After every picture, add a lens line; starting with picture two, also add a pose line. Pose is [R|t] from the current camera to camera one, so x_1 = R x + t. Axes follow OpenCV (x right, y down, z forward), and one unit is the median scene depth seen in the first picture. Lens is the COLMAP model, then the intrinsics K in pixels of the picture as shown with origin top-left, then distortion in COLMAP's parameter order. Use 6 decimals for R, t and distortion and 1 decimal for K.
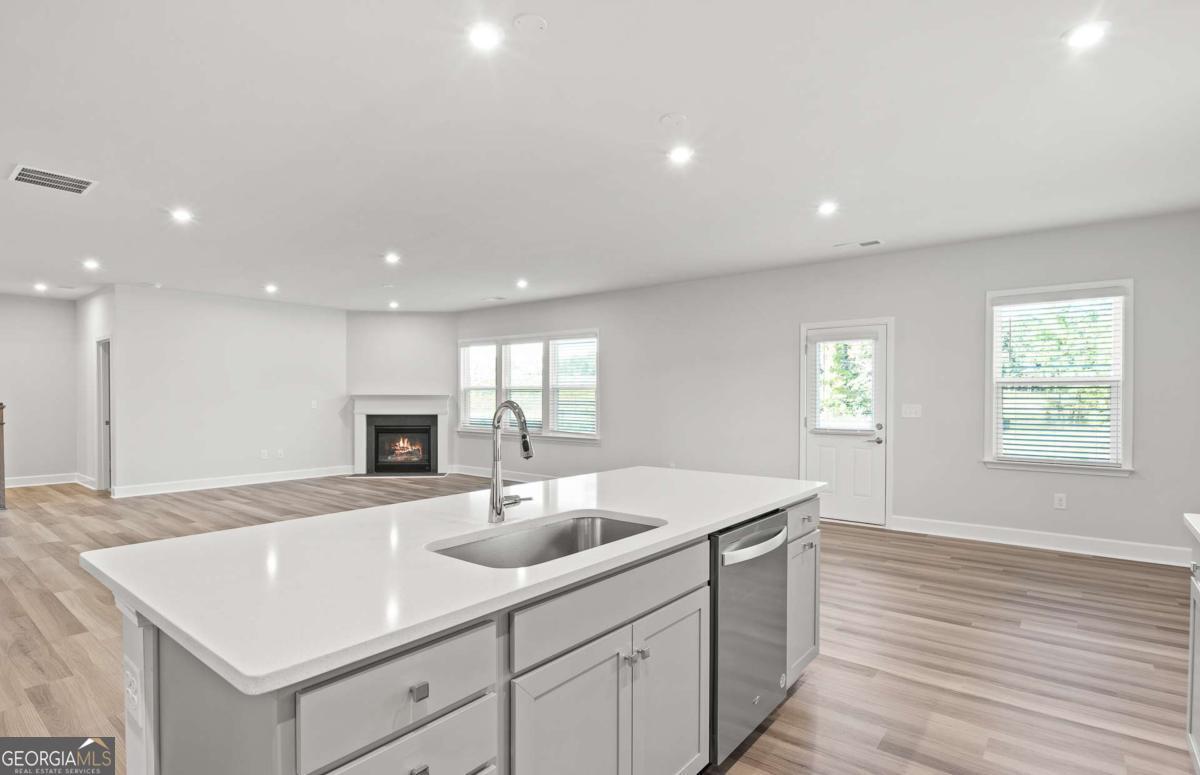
lens RADIAL K [[602.7, 0, 596.5], [0, 602.7, 405.6], [0, 0, 1]] dist [0.001071, 0.000044]
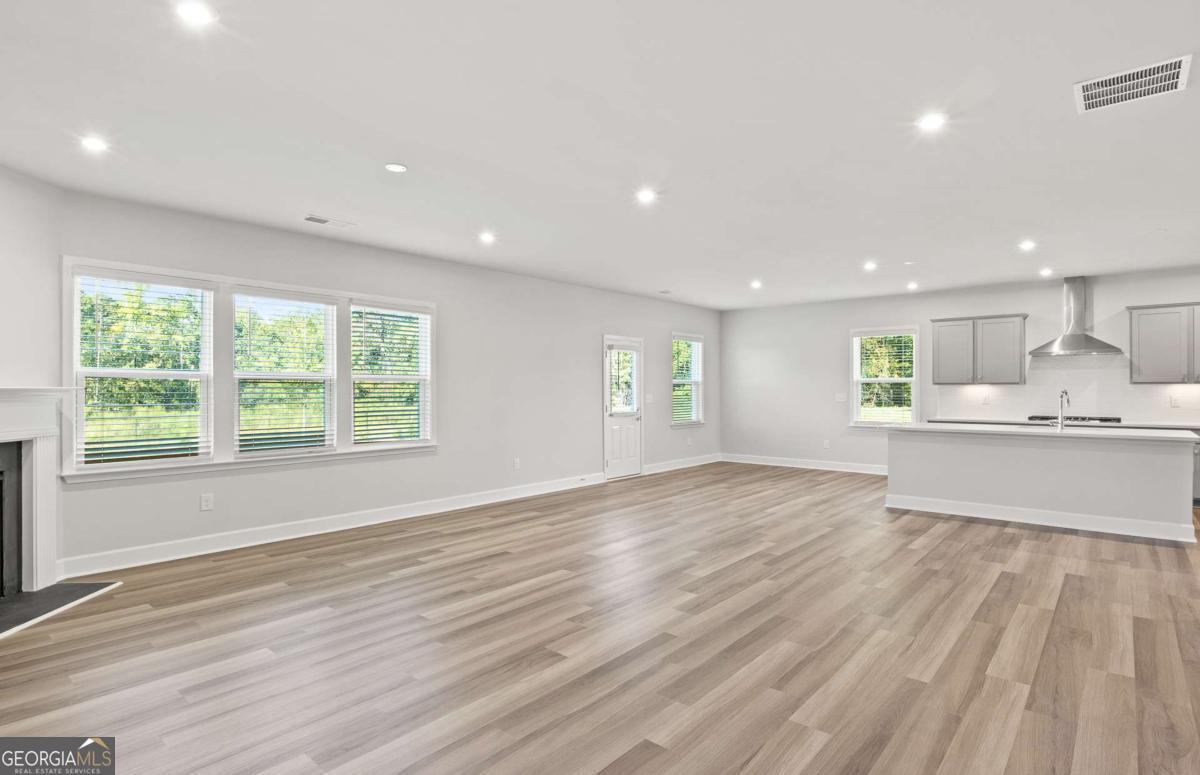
lens RADIAL K [[640.7, 0, 595.7], [0, 640.7, 383.4], [0, 0, 1]] dist [0.000502, 0.000709]
pose [[-0.000971, 0.010420, 0.999945, -1.549392], [0.016780, 0.999805, -0.010402, -0.019291], [-0.999859, 0.016769, -0.001146, 1.528338]]
